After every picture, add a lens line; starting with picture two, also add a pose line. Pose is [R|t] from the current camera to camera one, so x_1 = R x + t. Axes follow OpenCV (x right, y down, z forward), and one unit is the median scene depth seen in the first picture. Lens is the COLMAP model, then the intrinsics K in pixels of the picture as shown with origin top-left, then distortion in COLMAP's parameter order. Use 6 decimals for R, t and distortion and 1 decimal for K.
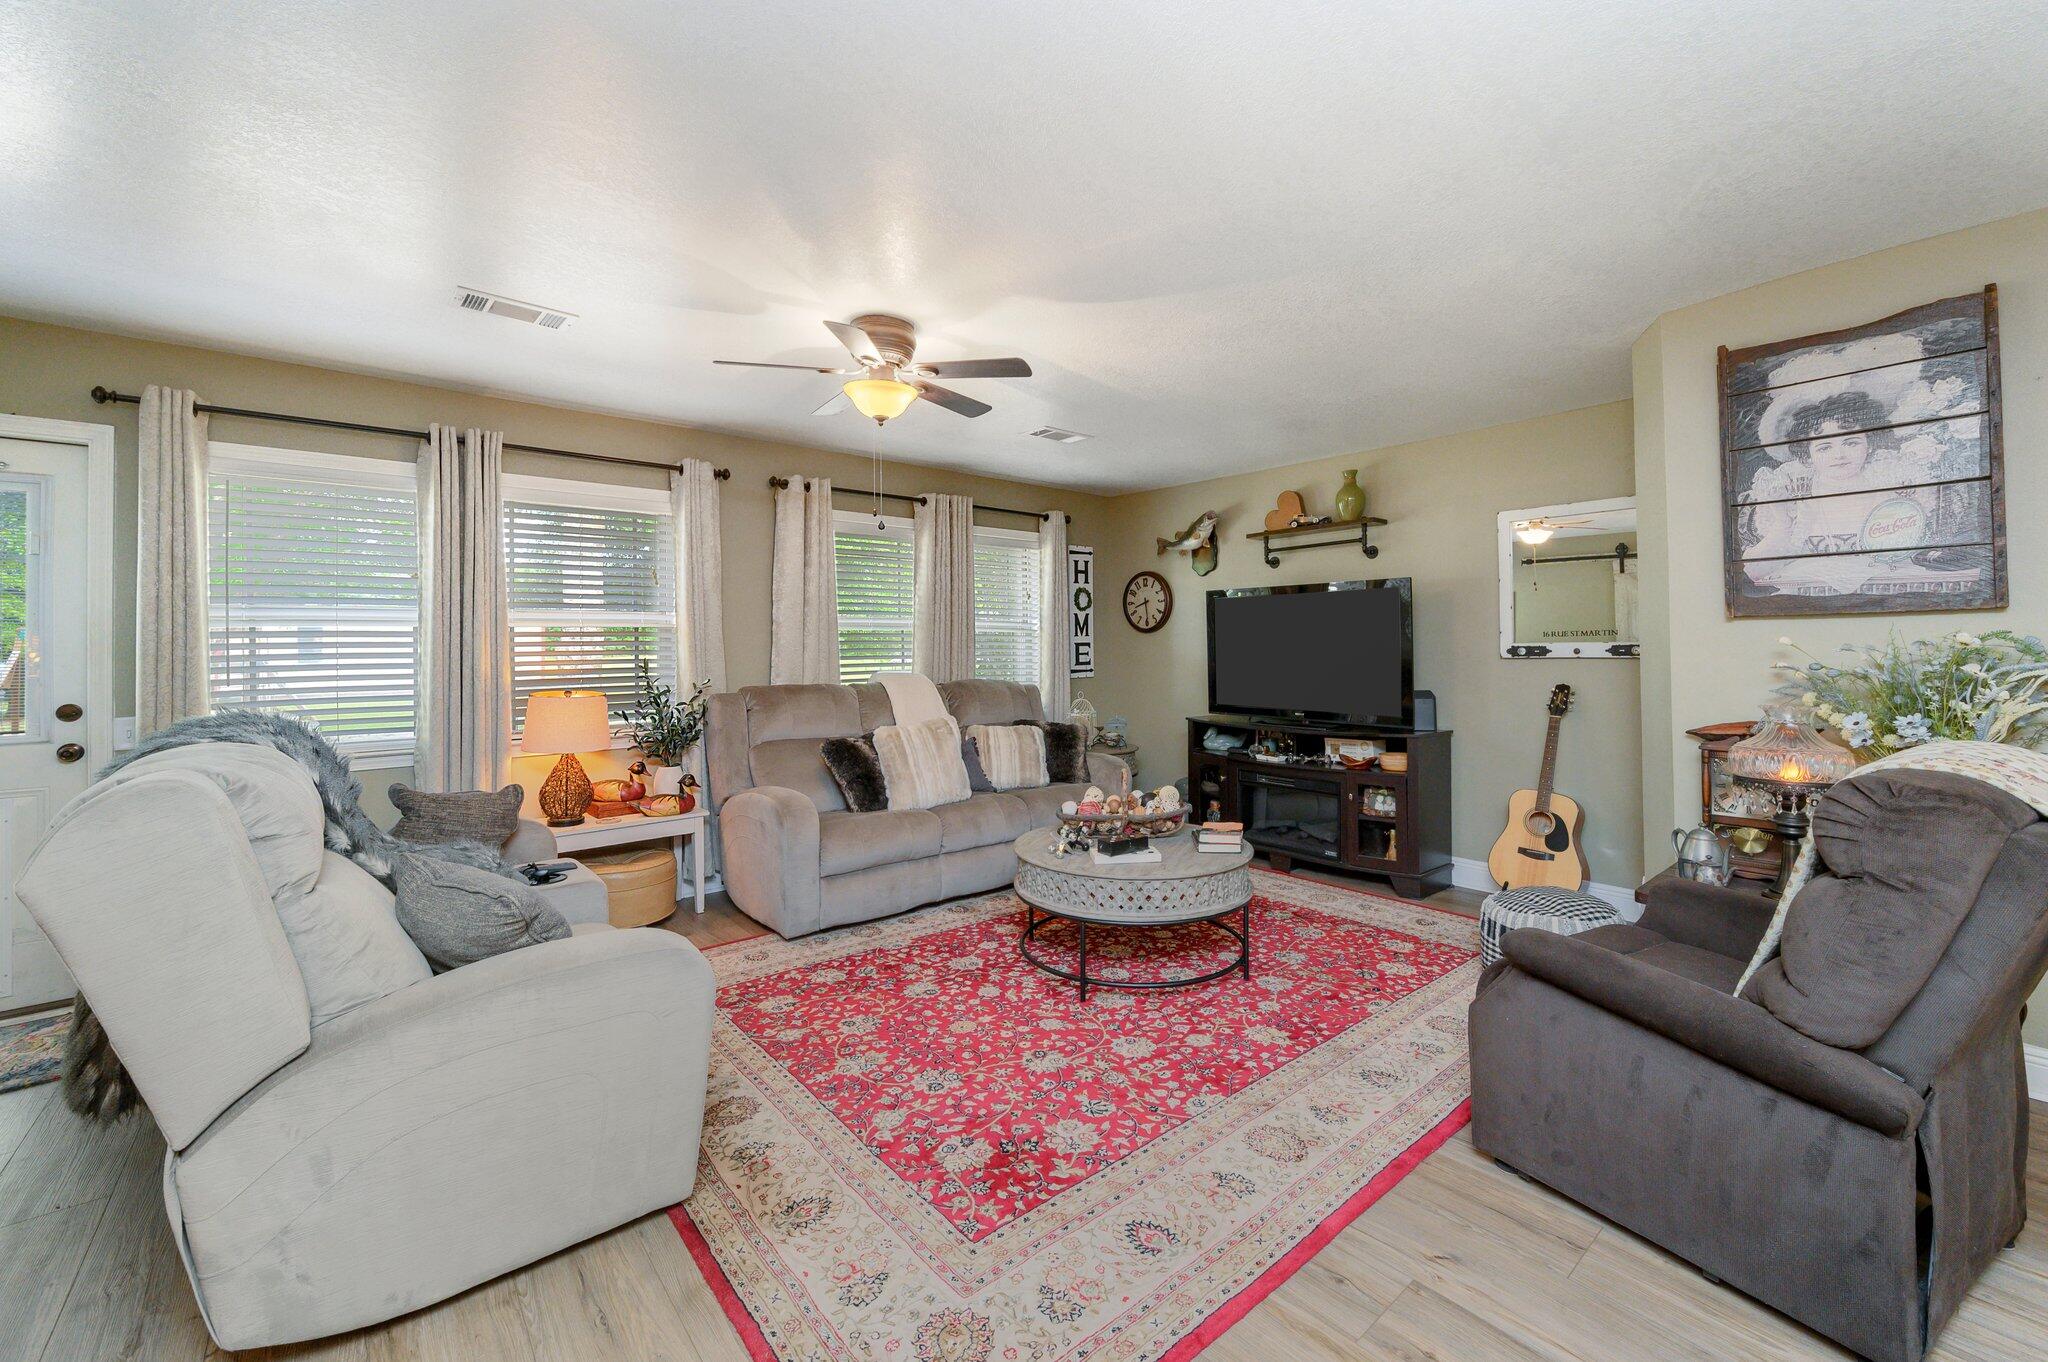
lens RADIAL K [[817.3, 0, 976.9], [0, 817.3, 623.6], [0, 0, 1]] dist [-0.002431, -0.000380]
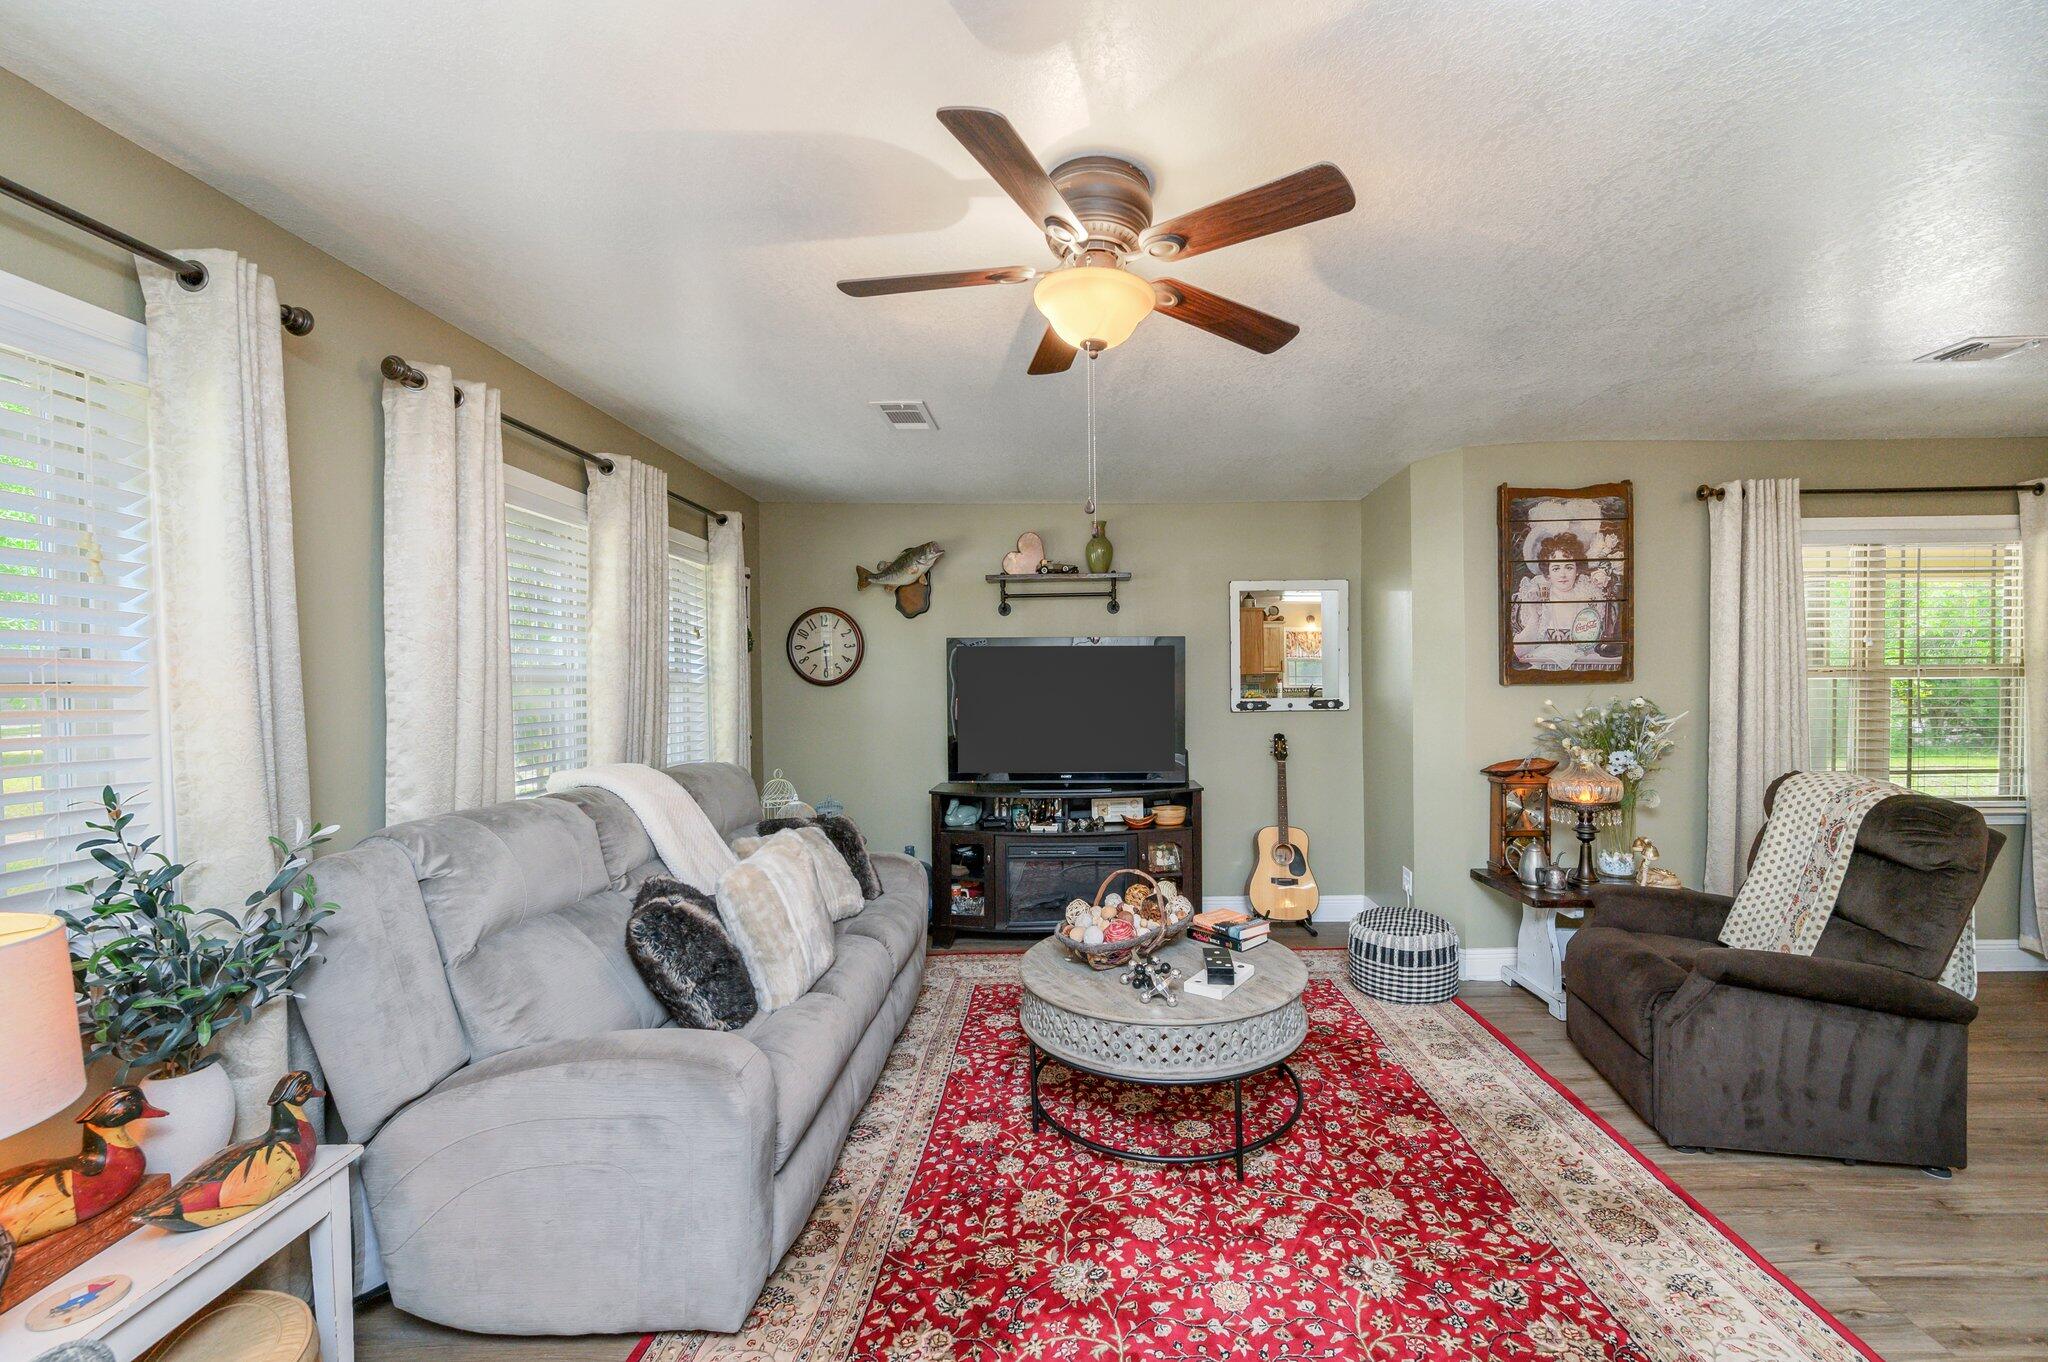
lens RADIAL K [[871.5, 0, 1042.9], [0, 871.5, 682.1], [0, 0, 1]] dist [-0.003591, -0.000936]
pose [[0.618892, -0.004373, 0.785464, -0.620846], [-0.017425, 0.999662, 0.019295, -0.023603], [-0.785283, -0.025628, 0.618606, 0.633140]]
